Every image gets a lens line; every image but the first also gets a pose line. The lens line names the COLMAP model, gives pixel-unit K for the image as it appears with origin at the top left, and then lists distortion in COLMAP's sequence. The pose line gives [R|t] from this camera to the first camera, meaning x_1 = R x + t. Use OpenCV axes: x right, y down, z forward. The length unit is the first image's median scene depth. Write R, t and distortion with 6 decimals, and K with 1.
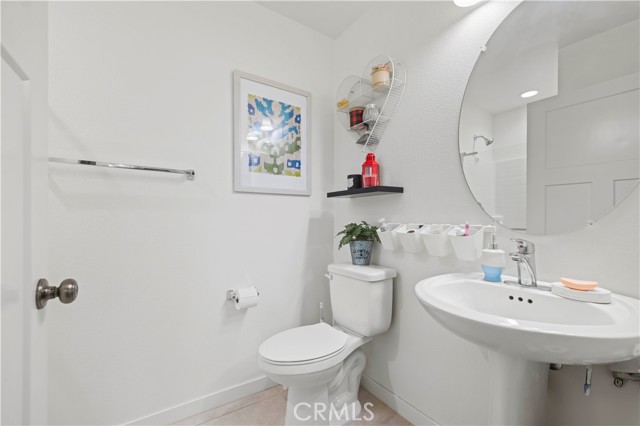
lens RADIAL K [[274.6, 0, 322.7], [0, 274.6, 207.9], [0, 0, 1]] dist [-0.000921, -0.000035]
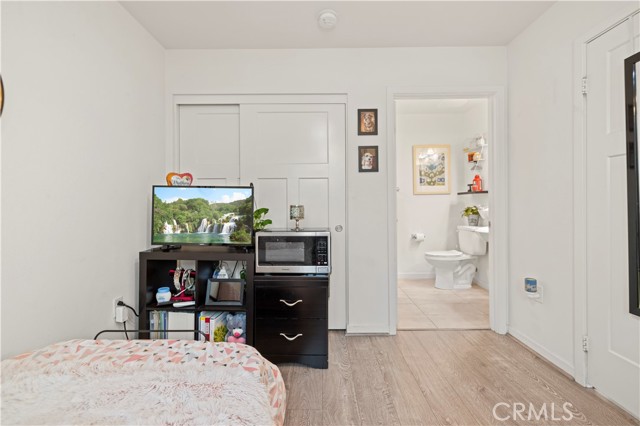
lens RADIAL K [[274.6, 0, 322.7], [0, 274.6, 207.9], [0, 0, 1]] dist [-0.000921, -0.000035]
pose [[0.821061, -0.005272, -0.570817, 0.398013], [0.032296, 0.998785, 0.037231, -0.054130], [0.569927, -0.049004, 0.820233, -1.449785]]
